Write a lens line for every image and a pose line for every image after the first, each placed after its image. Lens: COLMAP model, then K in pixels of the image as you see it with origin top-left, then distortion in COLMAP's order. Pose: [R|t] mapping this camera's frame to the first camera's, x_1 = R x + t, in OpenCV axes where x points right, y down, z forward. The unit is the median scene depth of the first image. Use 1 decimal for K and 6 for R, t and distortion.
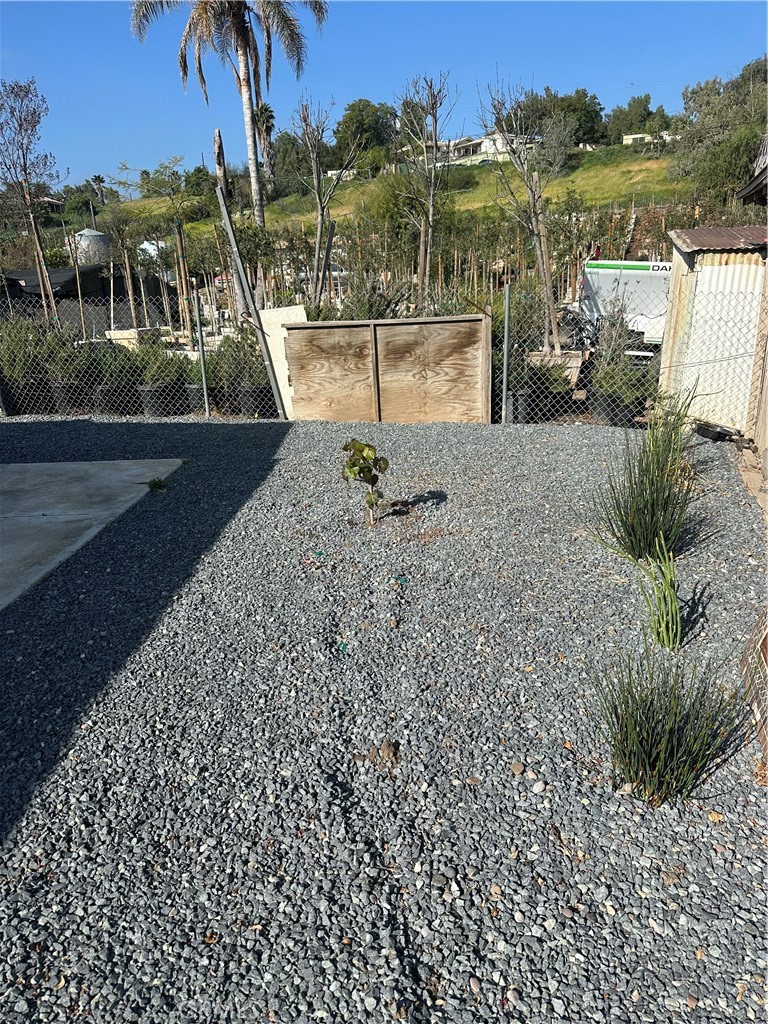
lens RADIAL K [[717.4, 0, 375.8], [0, 717.4, 510.2], [0, 0, 1]] dist [0.041821, -0.055285]
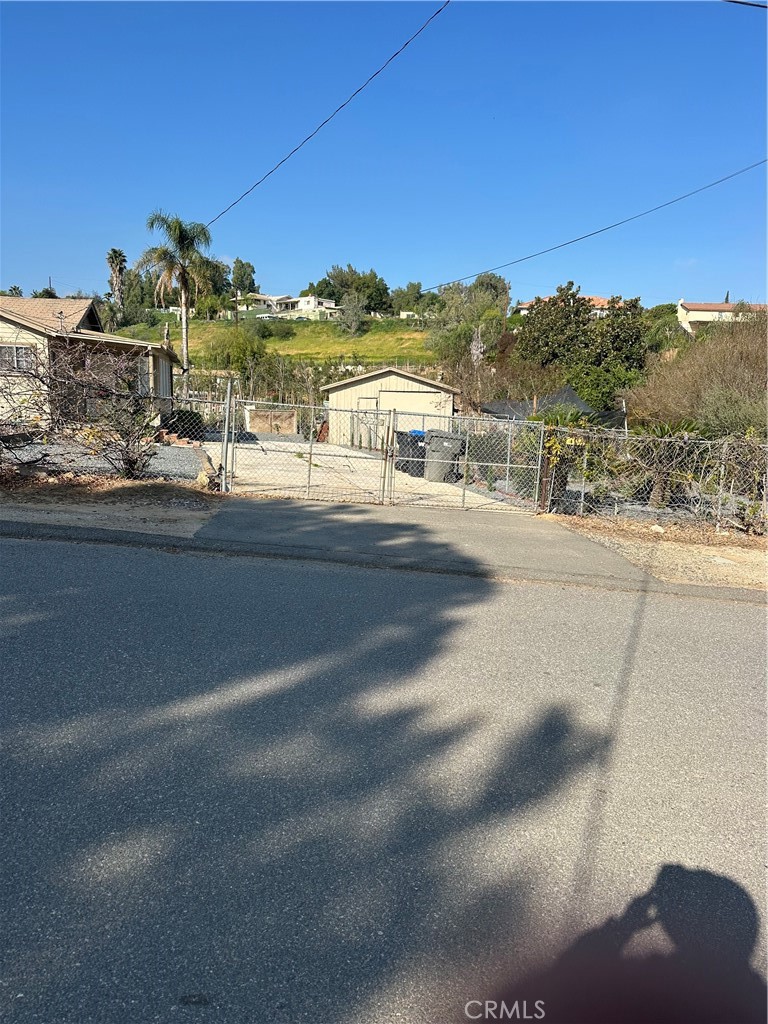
lens RADIAL K [[717.4, 0, 383.3], [0, 717.4, 532.5], [0, 0, 1]] dist [0.041821, -0.055285]
pose [[0.965315, 0.027046, 0.259684, -0.035154], [0.007699, 0.991239, -0.131854, 0.081345], [-0.260975, 0.129280, 0.956650, -0.251129]]
